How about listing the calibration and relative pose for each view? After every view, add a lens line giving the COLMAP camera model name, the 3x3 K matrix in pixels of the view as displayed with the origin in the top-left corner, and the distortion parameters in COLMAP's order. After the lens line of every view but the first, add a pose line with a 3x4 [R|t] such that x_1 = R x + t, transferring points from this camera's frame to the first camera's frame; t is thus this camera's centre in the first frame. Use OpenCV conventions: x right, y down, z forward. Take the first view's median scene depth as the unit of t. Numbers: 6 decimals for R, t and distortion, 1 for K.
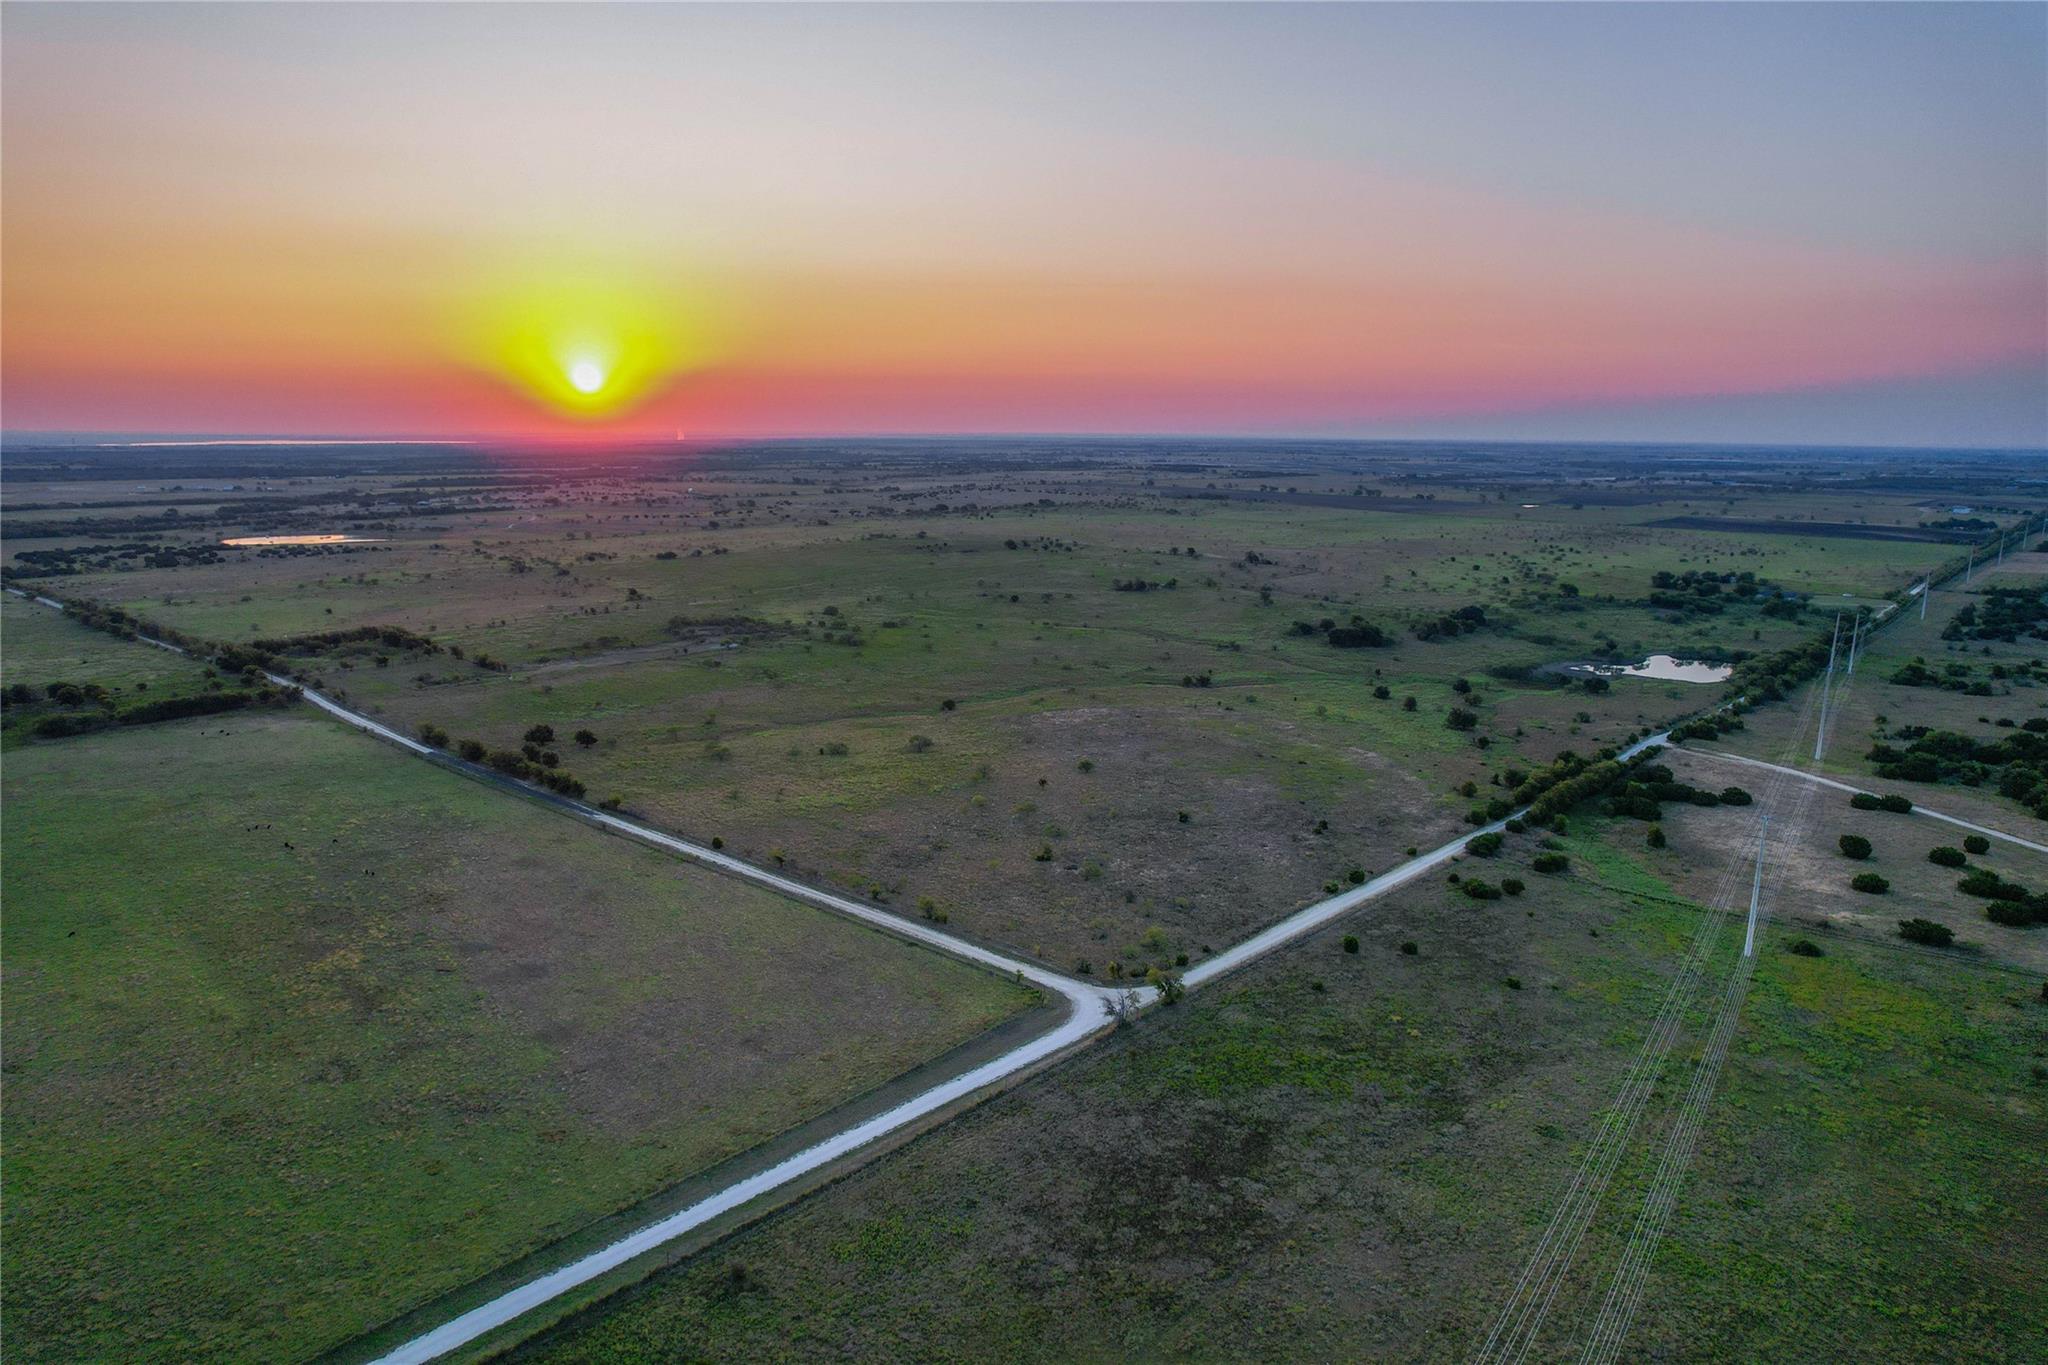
lens RADIAL K [[1310.8, 0, 1015.3], [0, 1310.8, 685.3], [0, 0, 1]] dist [-0.068008, 0.067228]
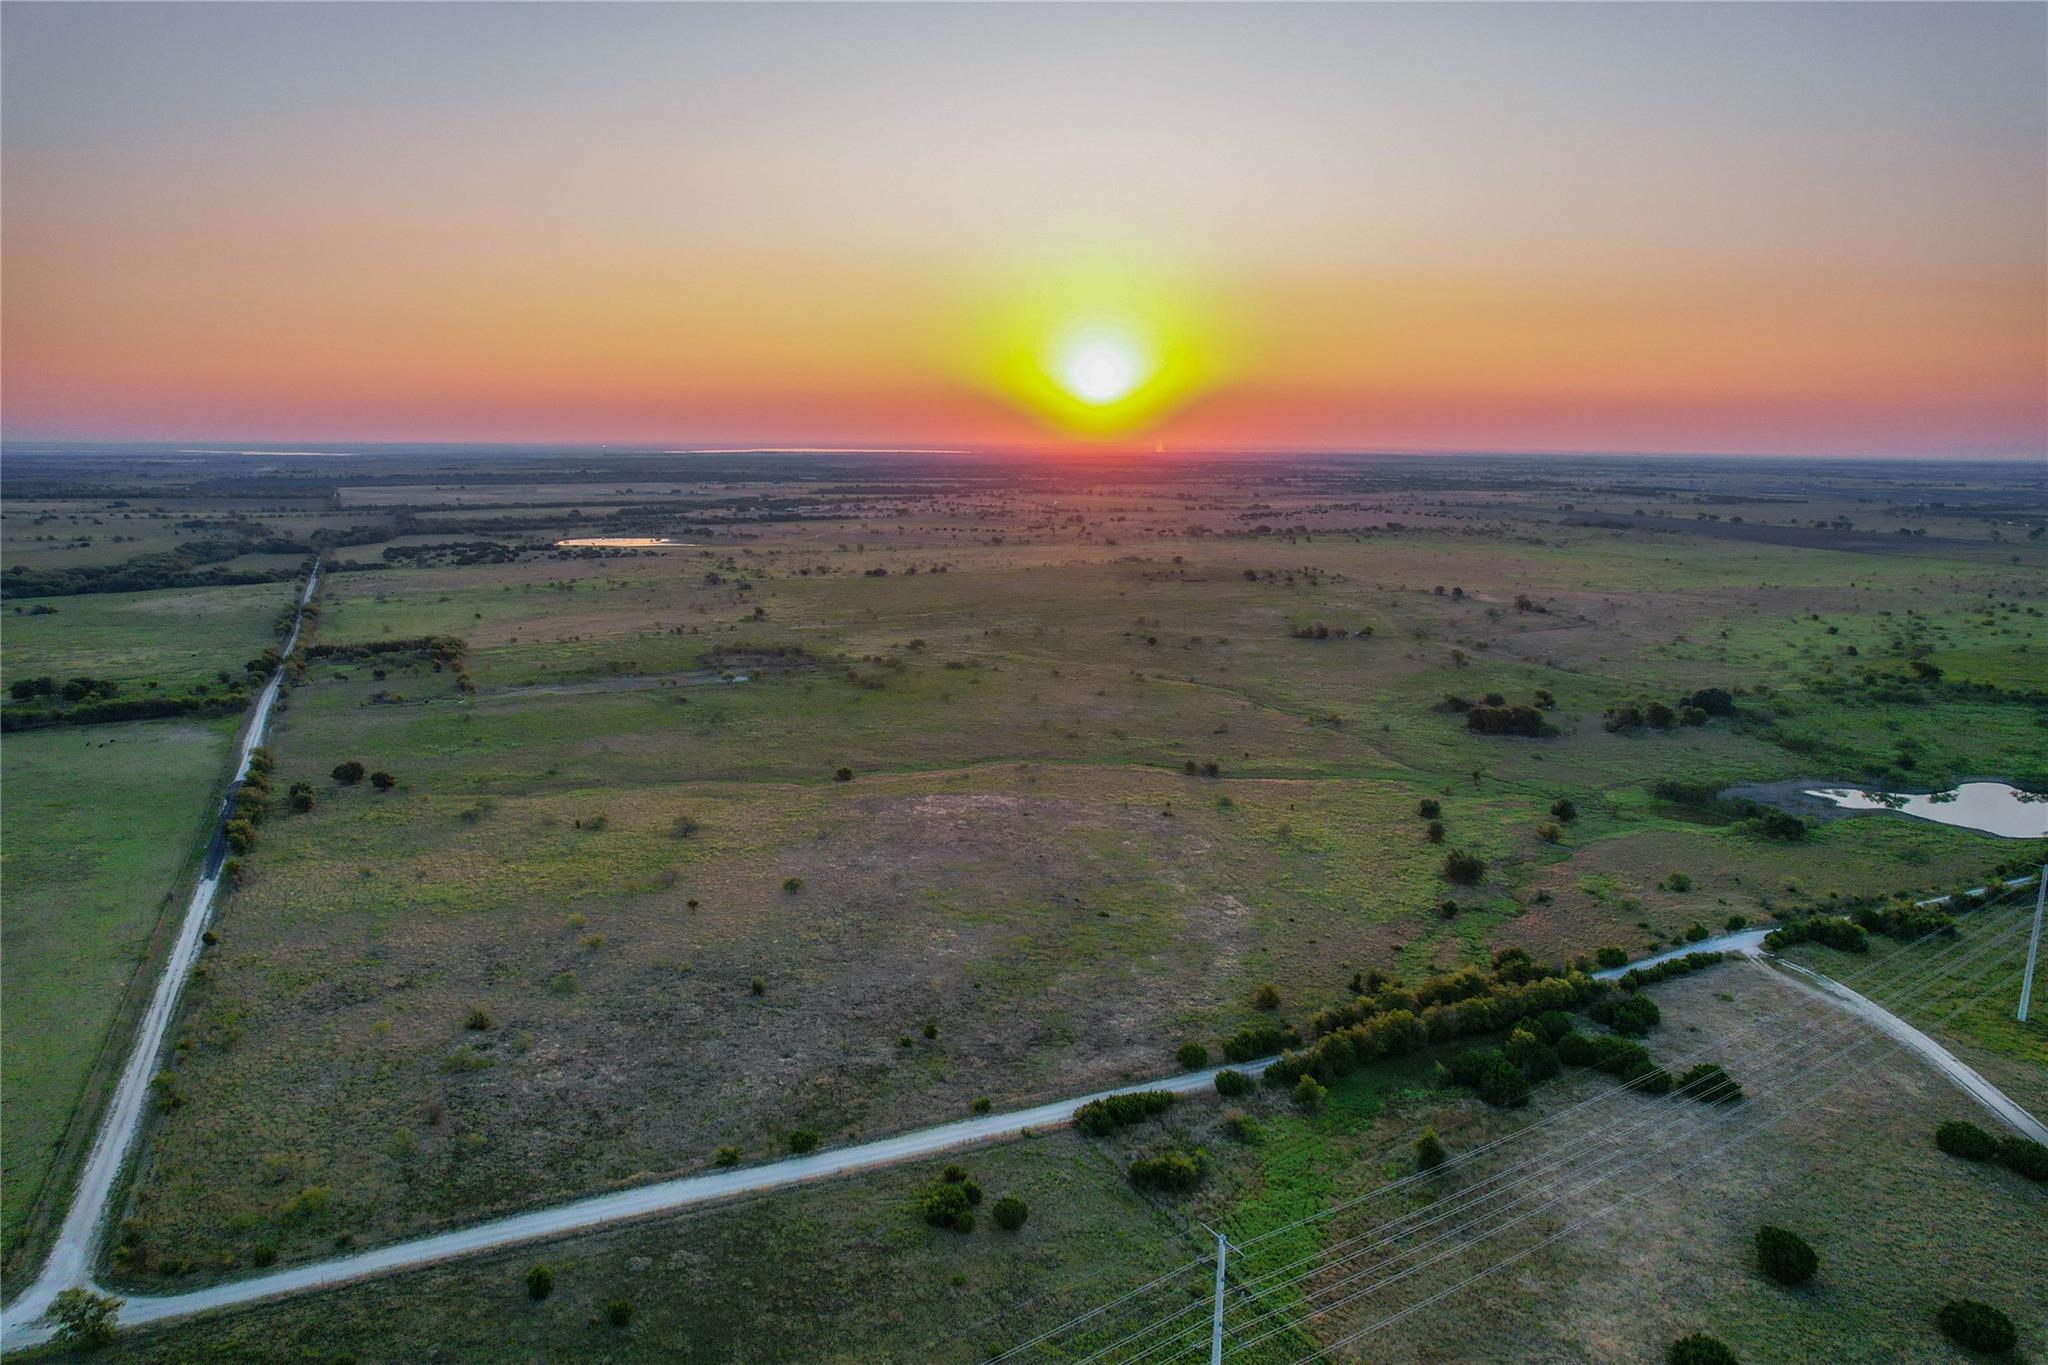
lens RADIAL K [[1310.8, 0, 1015.3], [0, 1310.8, 685.3], [0, 0, 1]] dist [-0.068008, 0.067228]
pose [[0.932695, 0.068903, -0.354023, 0.214529], [-0.072448, 0.997367, 0.003248, -0.032688], [0.353314, 0.022619, 0.935231, 0.162940]]
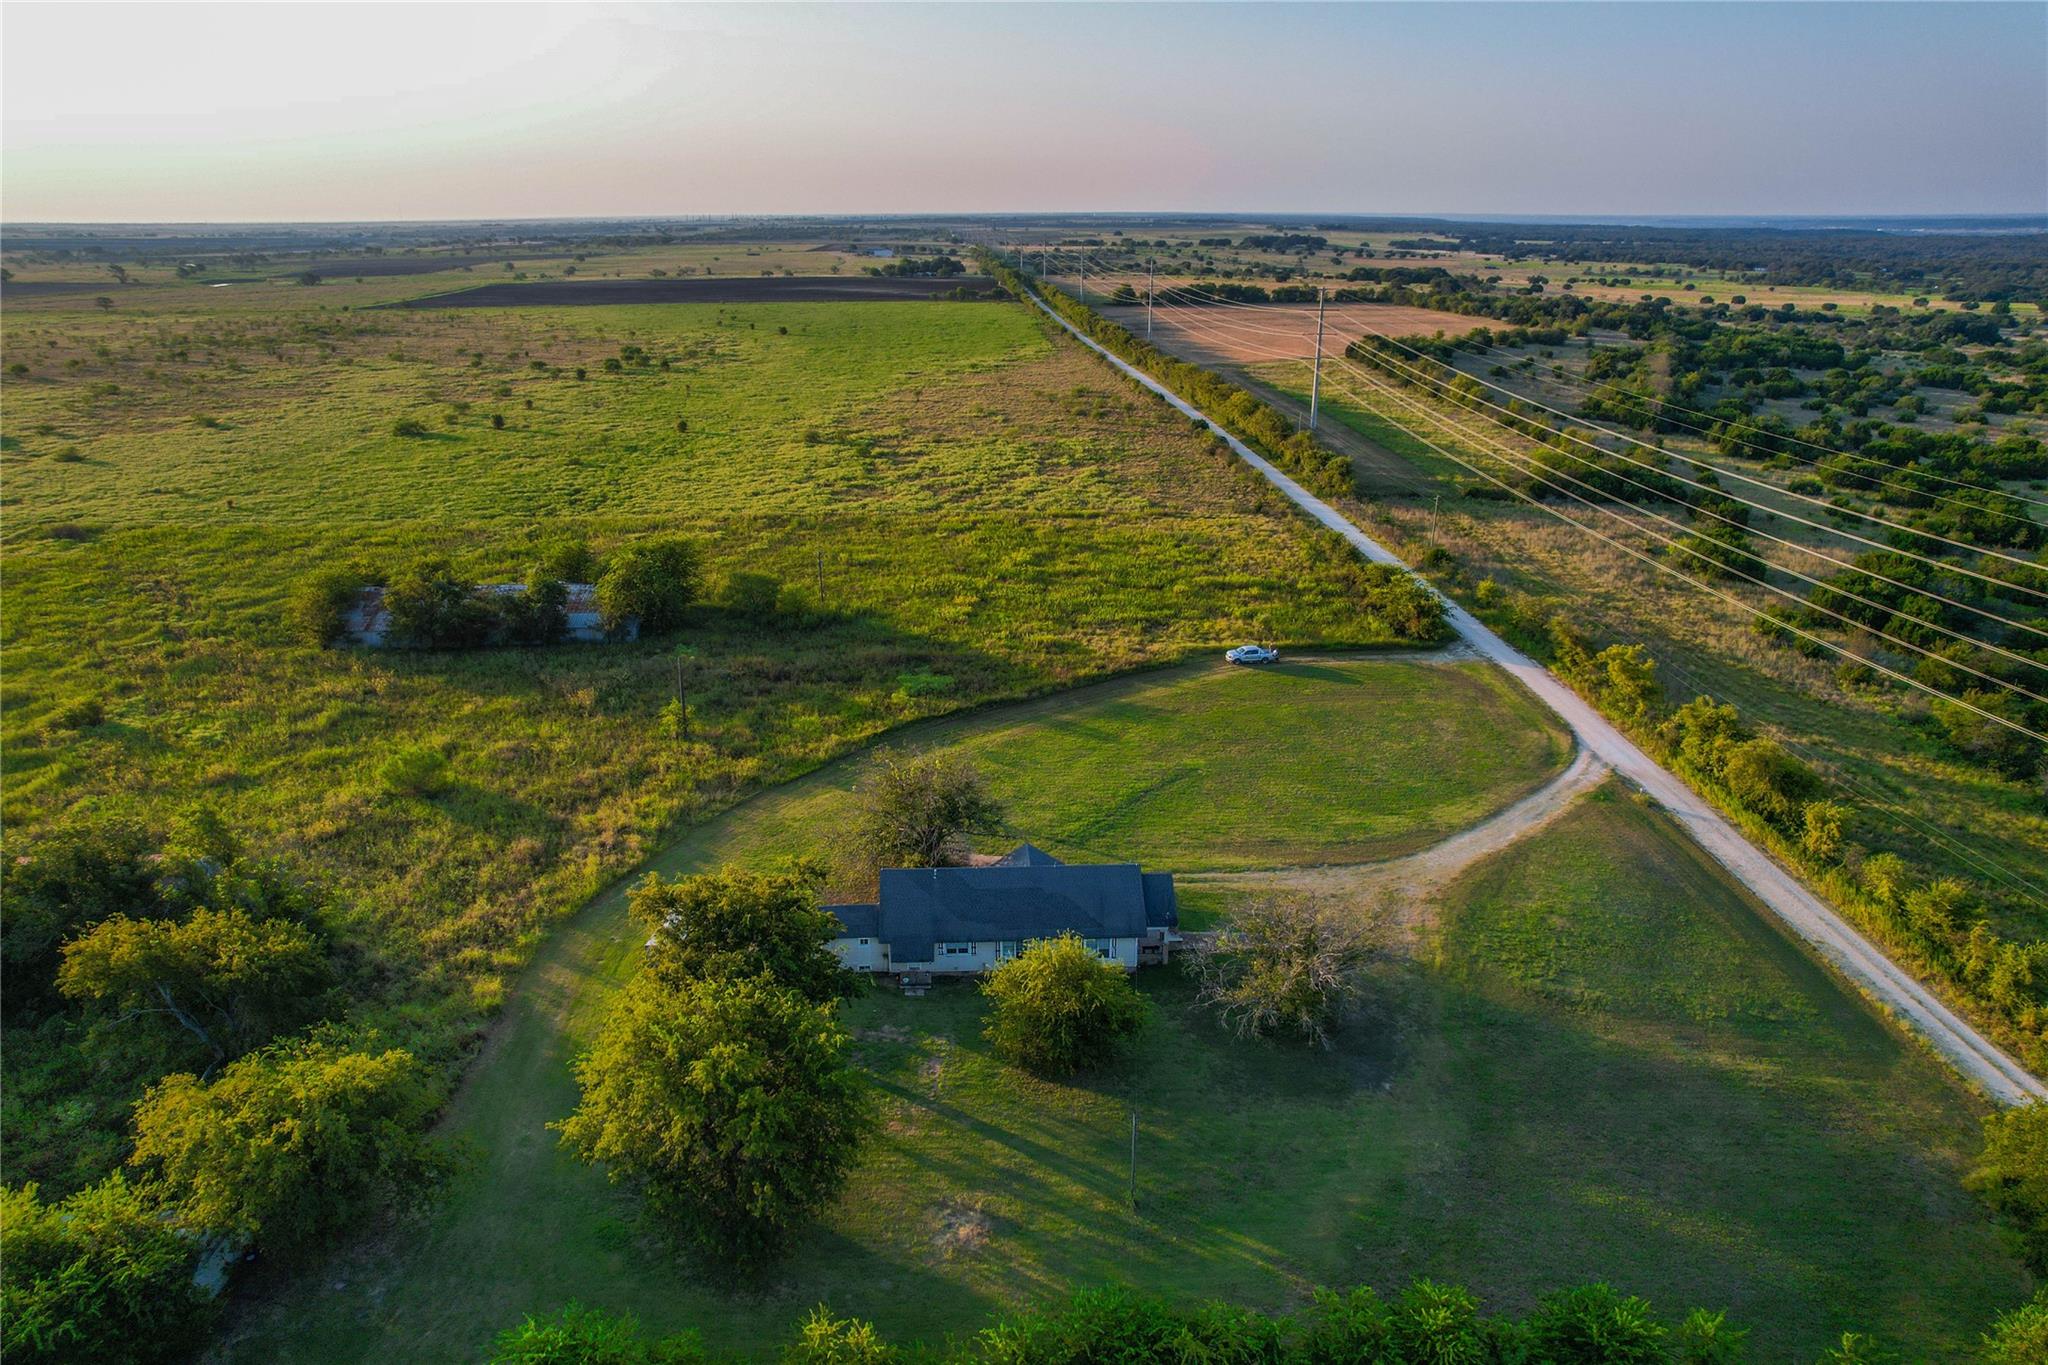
lens RADIAL K [[1301.1, 0, 1023.9], [0, 1301.1, 692.9], [0, 0, 1]] dist [-0.056505, 0.041580]
pose [[0.691716, -0.263480, 0.672389, 0.548087], [0.147892, 0.963018, 0.225222, -0.113318], [-0.706864, -0.056349, 0.705101, 0.960304]]
